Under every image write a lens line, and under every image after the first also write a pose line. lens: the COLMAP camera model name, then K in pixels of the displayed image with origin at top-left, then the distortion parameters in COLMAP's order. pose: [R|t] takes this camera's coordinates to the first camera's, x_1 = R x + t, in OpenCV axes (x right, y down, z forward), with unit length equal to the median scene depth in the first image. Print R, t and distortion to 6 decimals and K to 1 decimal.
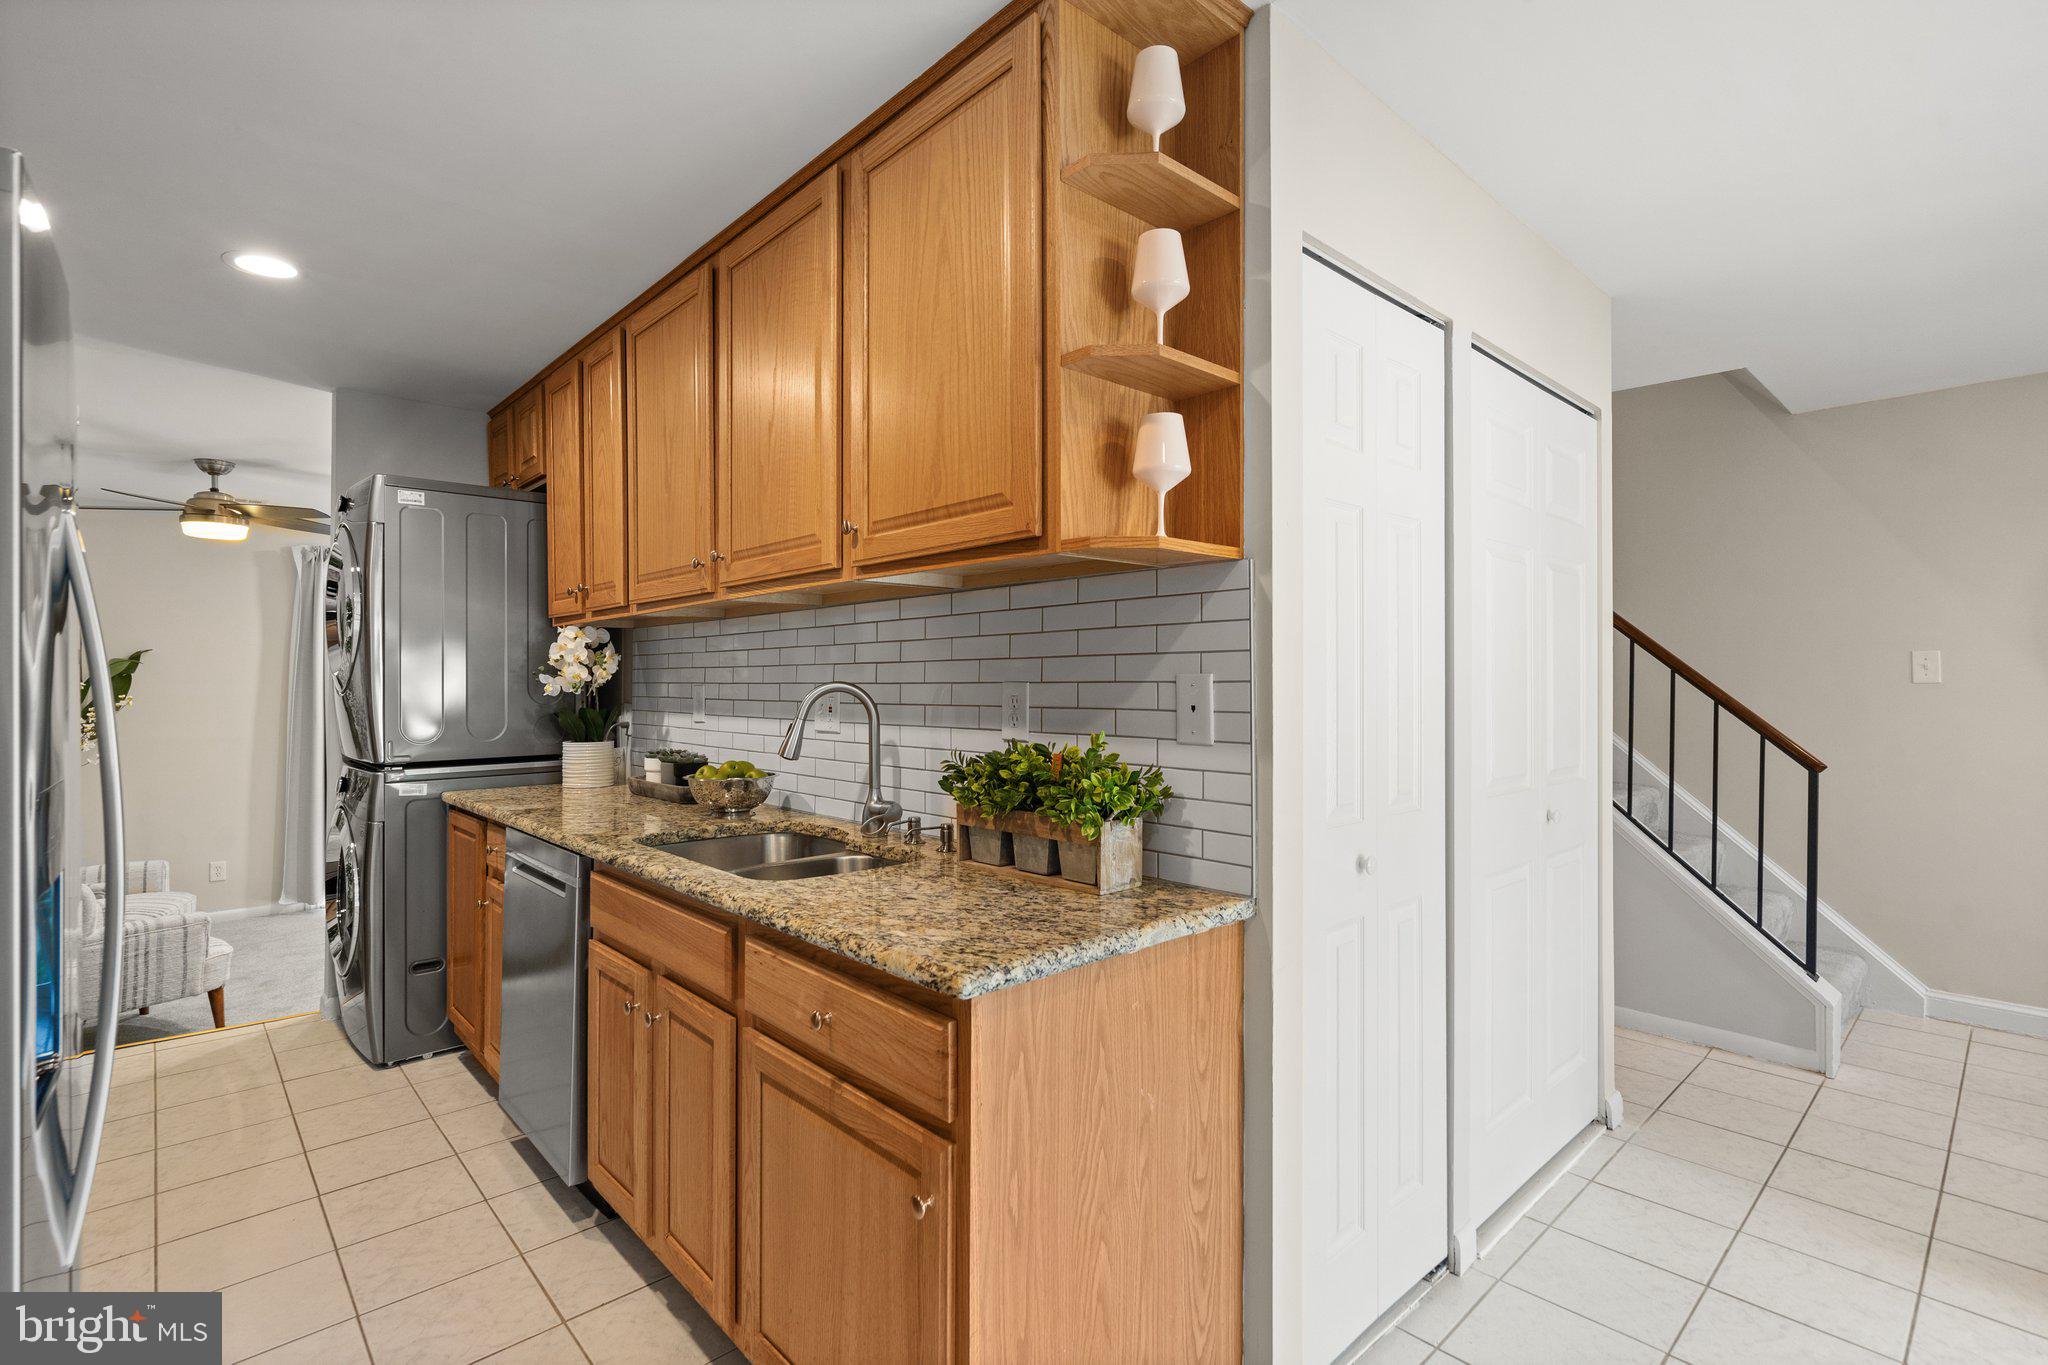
lens RADIAL K [[958.3, 0, 1017.8], [0, 958.3, 657.8], [0, 0, 1]] dist [-0.001153, -0.000188]
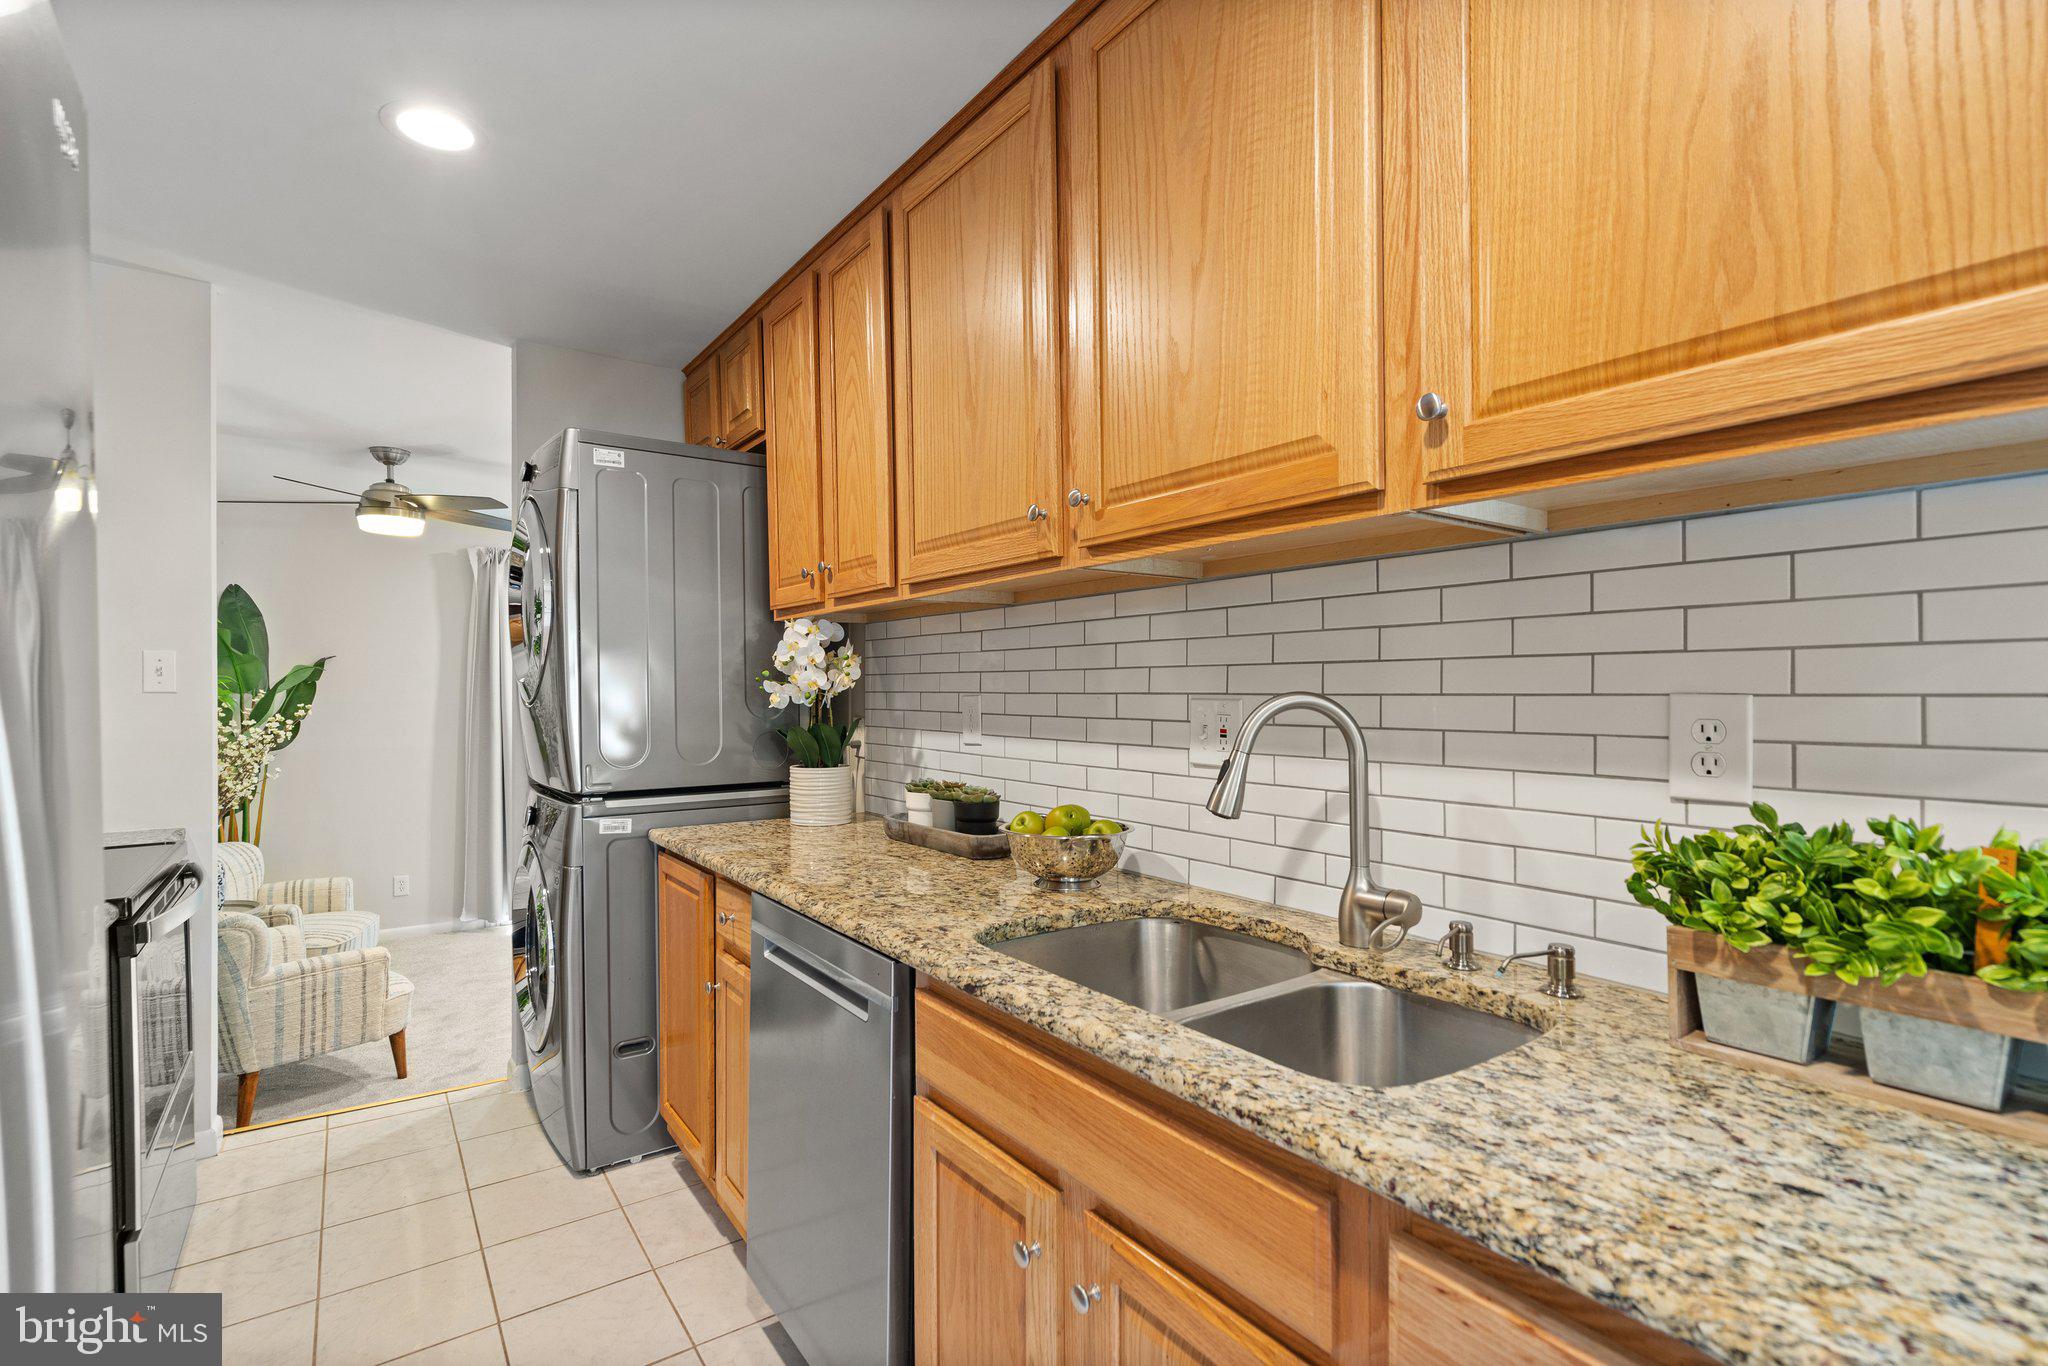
lens RADIAL K [[939.8, 0, 1017.9], [0, 939.8, 683.3], [0, 0, 1]] dist [-0.002102, 0.000083]
pose [[0.993015, 0.000282, -0.117990, -0.203554], [0.001874, 0.999833, 0.018167, 0.005648], [0.117975, -0.018262, 0.992849, 0.262097]]
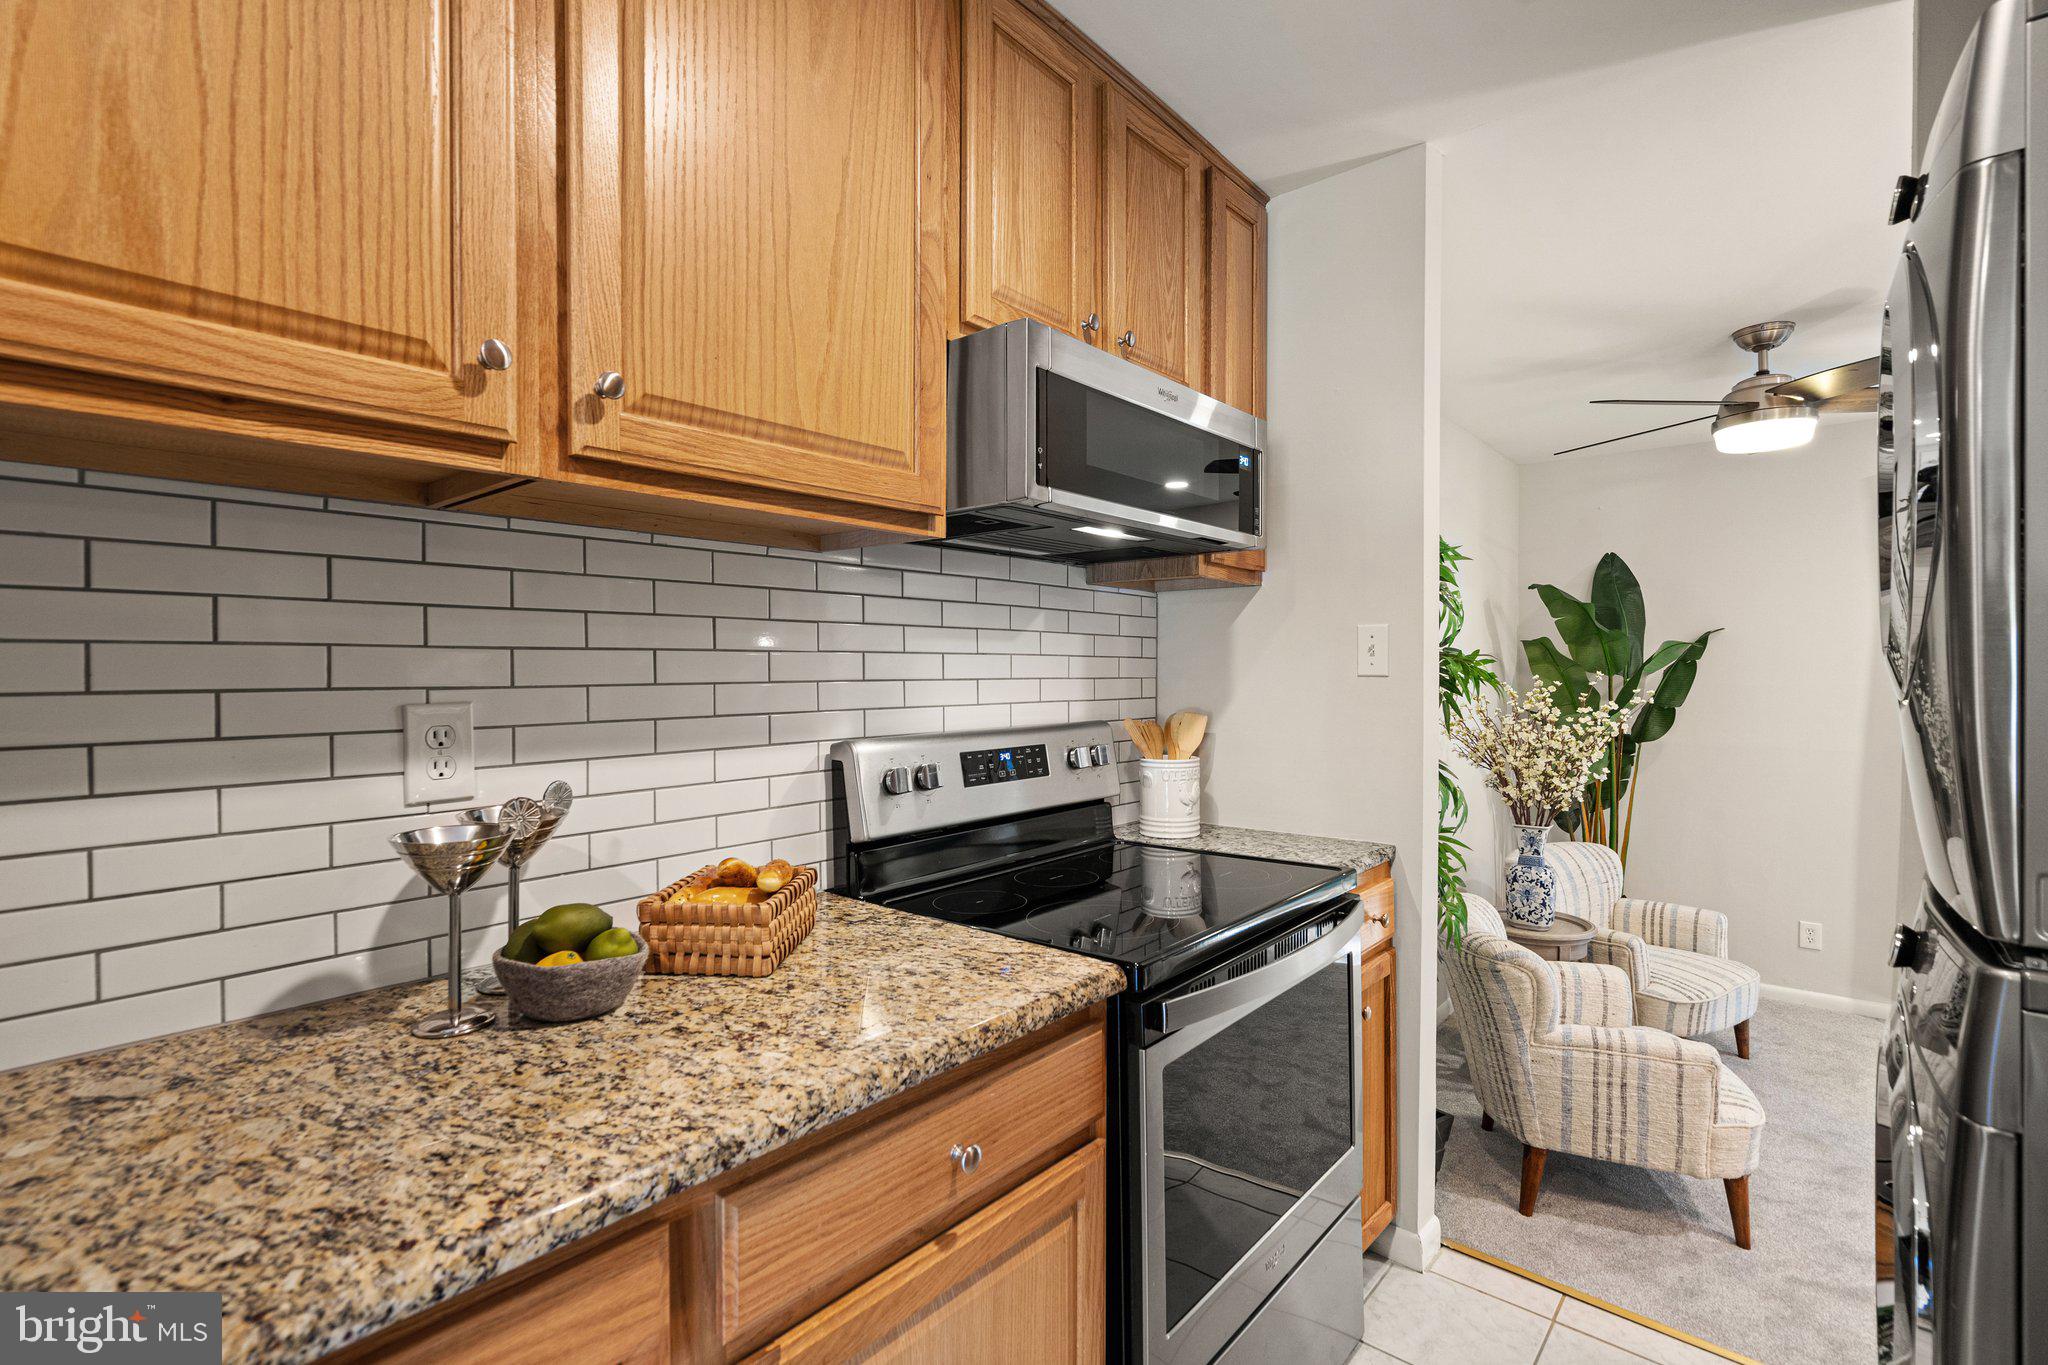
lens RADIAL K [[955.7, 0, 996.3], [0, 955.7, 689.3], [0, 0, 1]] dist [-0.001625, -0.000113]
pose [[0.110188, 0.020152, -0.993706, -0.383504], [0.026790, 0.999371, 0.023238, 0.013671], [0.993550, -0.029181, 0.109579, 0.623067]]
